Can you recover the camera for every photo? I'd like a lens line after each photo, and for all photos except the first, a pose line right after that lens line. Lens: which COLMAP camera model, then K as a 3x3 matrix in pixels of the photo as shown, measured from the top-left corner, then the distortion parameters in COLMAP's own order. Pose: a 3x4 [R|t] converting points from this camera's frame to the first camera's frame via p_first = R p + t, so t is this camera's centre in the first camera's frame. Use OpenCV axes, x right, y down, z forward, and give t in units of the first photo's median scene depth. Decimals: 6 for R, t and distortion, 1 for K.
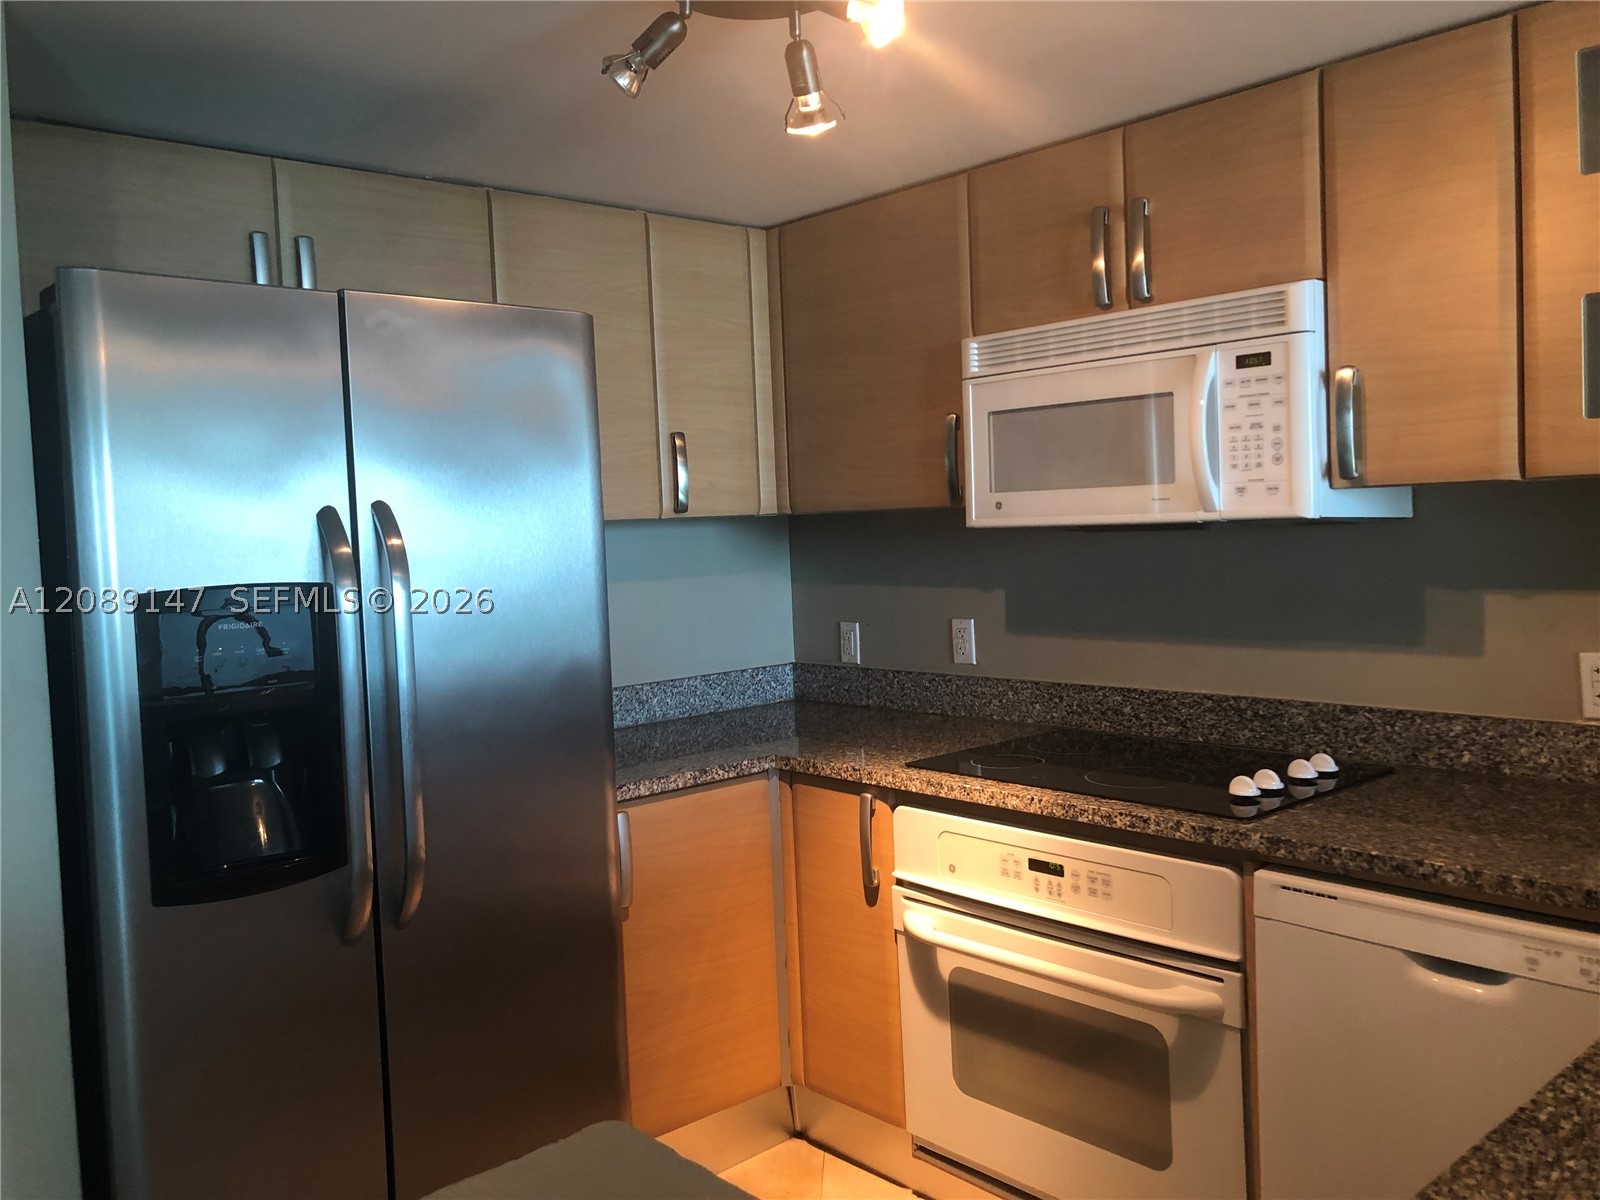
lens RADIAL K [[1330.8, 0, 809.7], [0, 1330.8, 589.8], [0, 0, 1]] dist [0.029034, -0.041686]
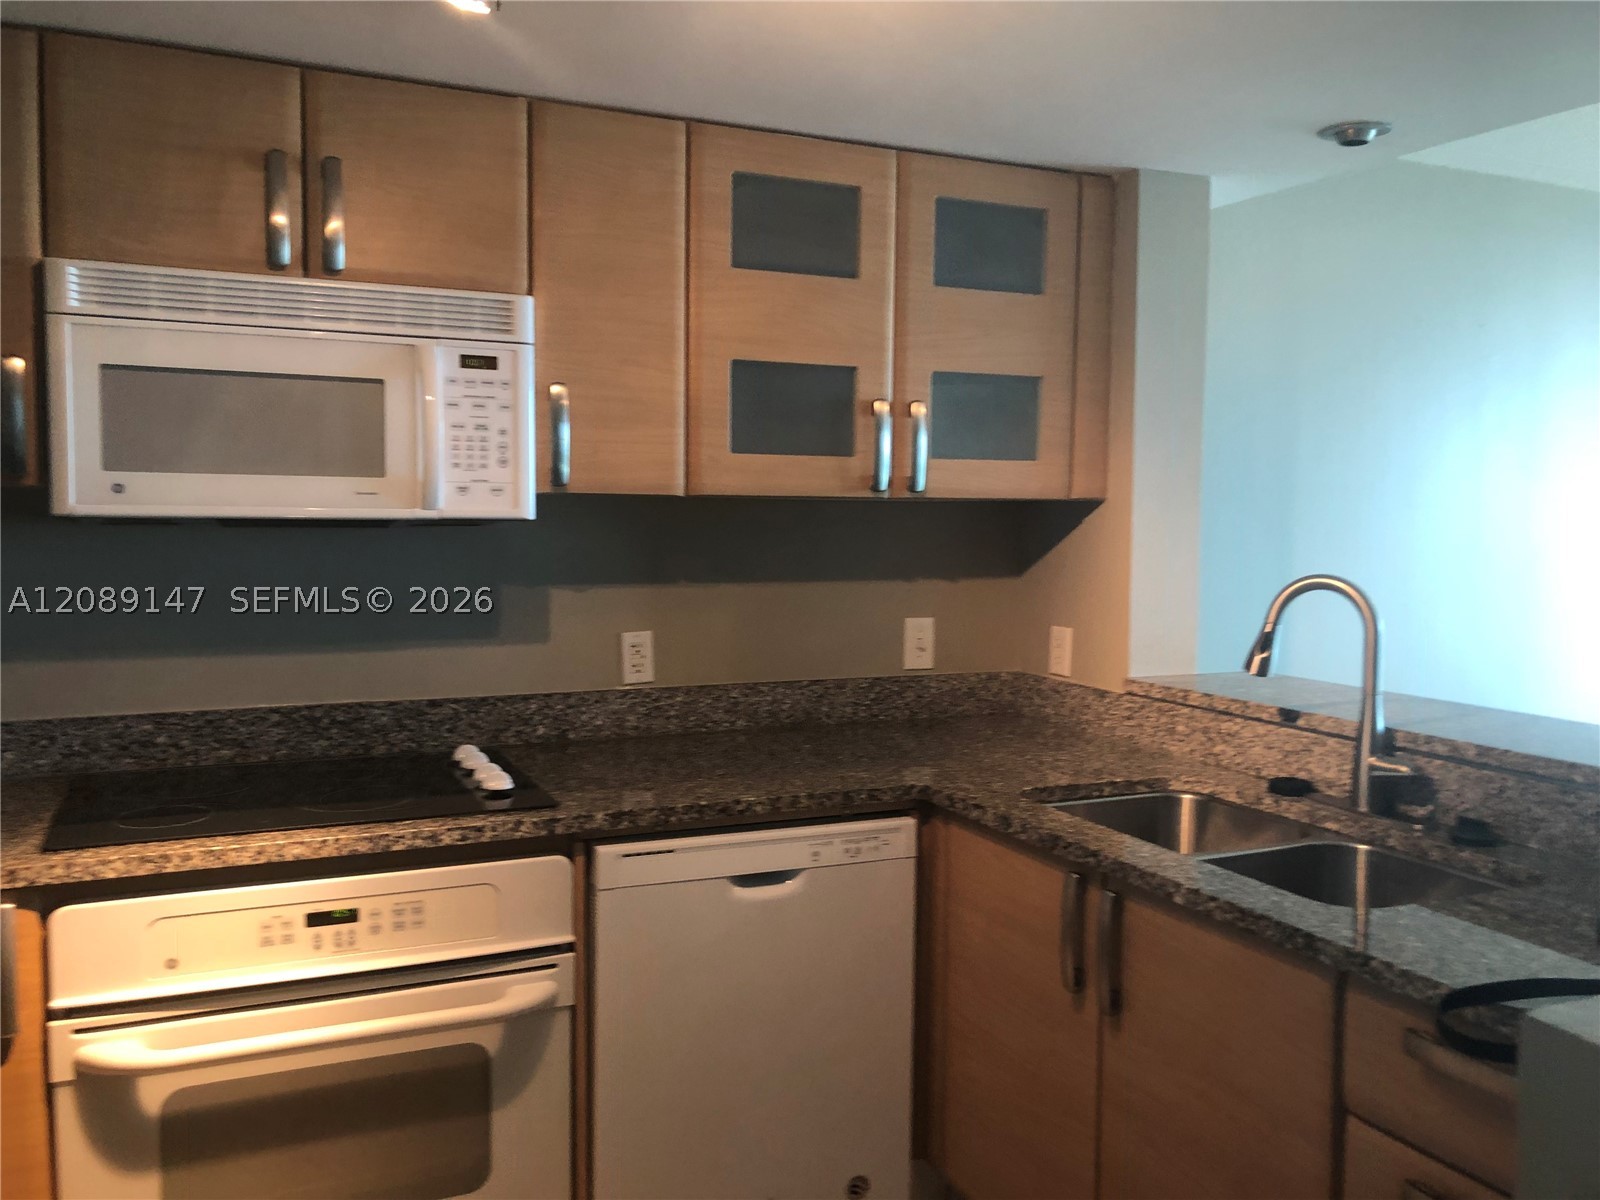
lens RADIAL K [[1330.8, 0, 809.7], [0, 1330.8, 589.8], [0, 0, 1]] dist [0.029034, -0.041686]
pose [[0.277651, -0.020639, 0.960460, -0.562431], [0.024696, 0.999592, 0.014340, -0.007044], [-0.960364, 0.019738, 0.278048, 0.467249]]
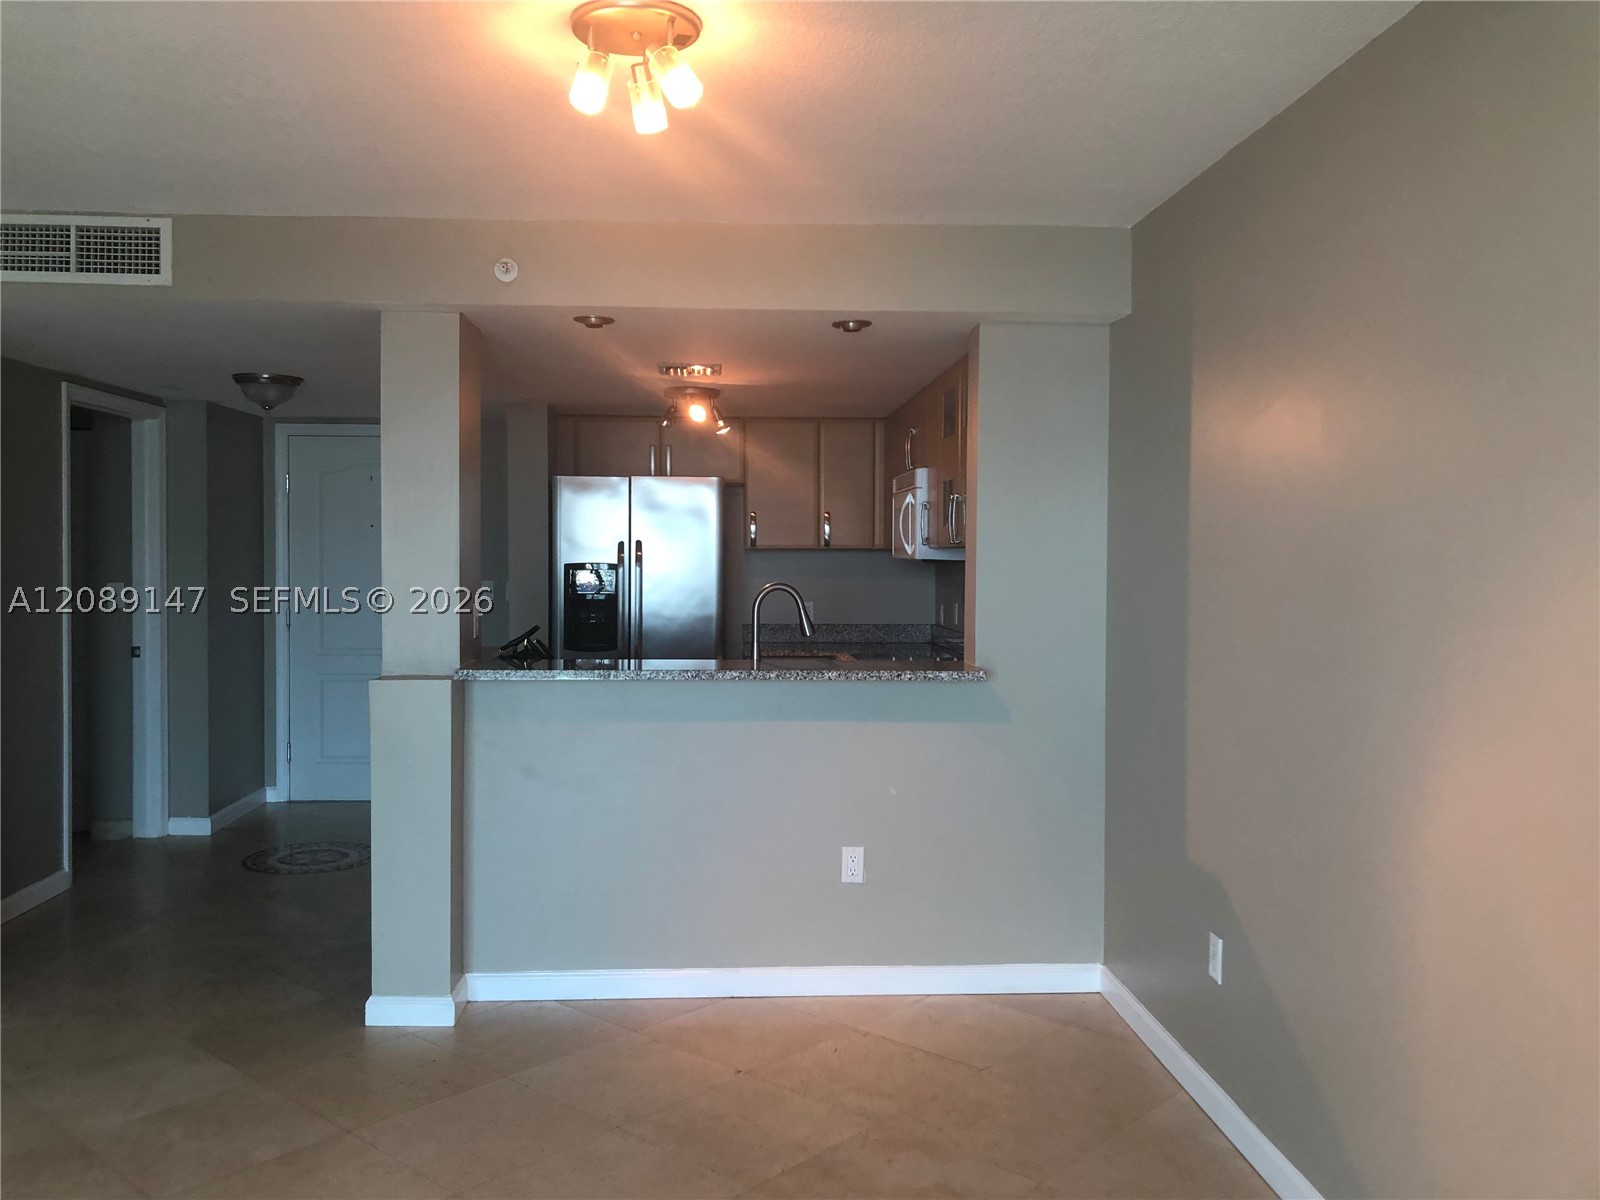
lens RADIAL K [[1330.8, 0, 809.7], [0, 1330.8, 589.8], [0, 0, 1]] dist [0.029034, -0.041686]
pose [[0.786716, 0.058381, -0.614548, 1.804772], [-0.064134, 0.997861, 0.012694, -0.014594], [0.613974, 0.029426, 0.788777, -1.162922]]
